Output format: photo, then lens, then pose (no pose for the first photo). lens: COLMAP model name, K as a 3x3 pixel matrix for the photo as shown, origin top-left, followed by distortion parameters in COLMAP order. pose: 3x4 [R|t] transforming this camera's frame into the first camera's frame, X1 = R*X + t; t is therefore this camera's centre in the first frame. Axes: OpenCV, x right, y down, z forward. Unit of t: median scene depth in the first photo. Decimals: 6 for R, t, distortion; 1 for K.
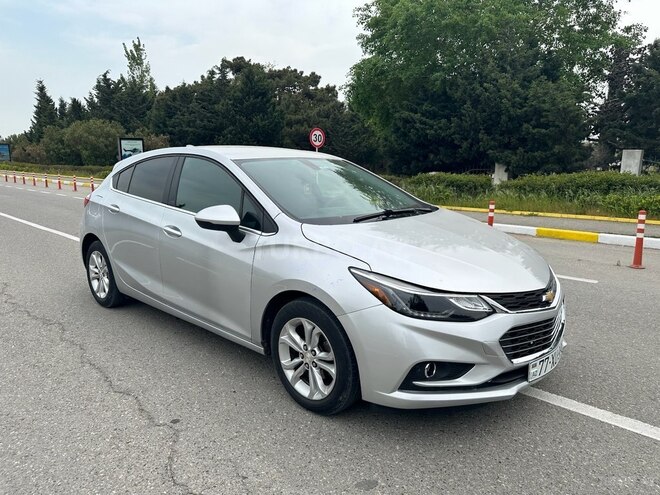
lens RADIAL K [[458.2, 0, 330.0], [0, 458.2, 247.5], [0, 0, 1]] dist [0.041917, -0.057995]
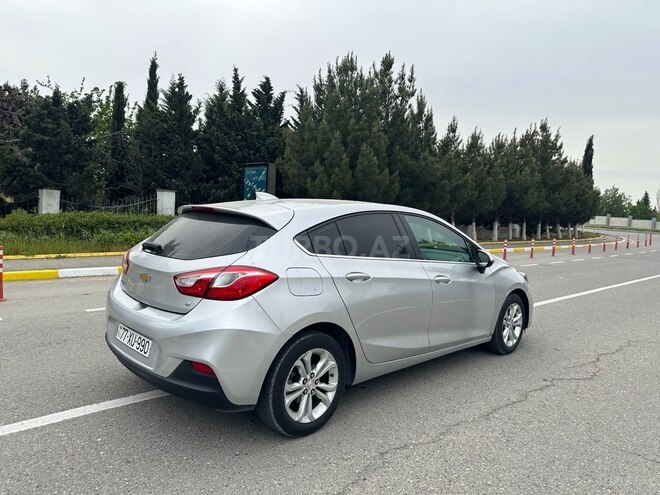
lens RADIAL K [[453.1, 0, 332.1], [0, 453.1, 257.7], [0, 0, 1]] dist [0.071910, -0.093530]
pose [[0.060145, -0.094096, 0.993745, -0.320265], [0.140072, 0.986492, 0.084932, -0.048401], [-0.988313, 0.134088, 0.072513, 0.257082]]
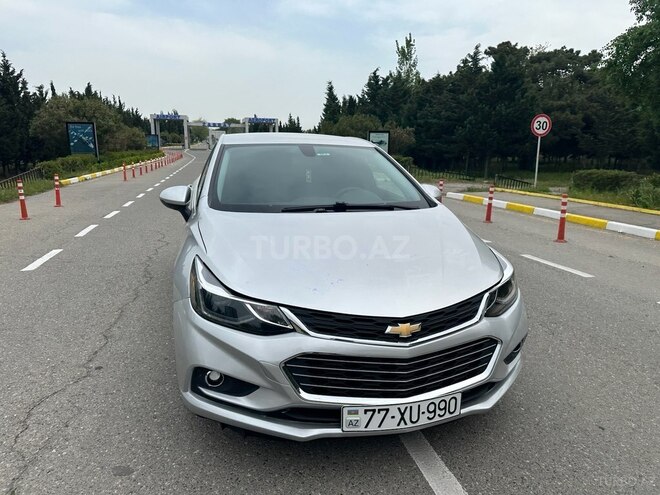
lens RADIAL K [[456.7, 0, 330.6], [0, 456.7, 253.5], [0, 0, 1]] dist [0.054842, -0.076210]
pose [[0.850260, 0.126290, -0.510988, 0.117461], [-0.111325, 0.991976, 0.059925, -0.007327], [0.514456, 0.005934, 0.857496, 0.049449]]
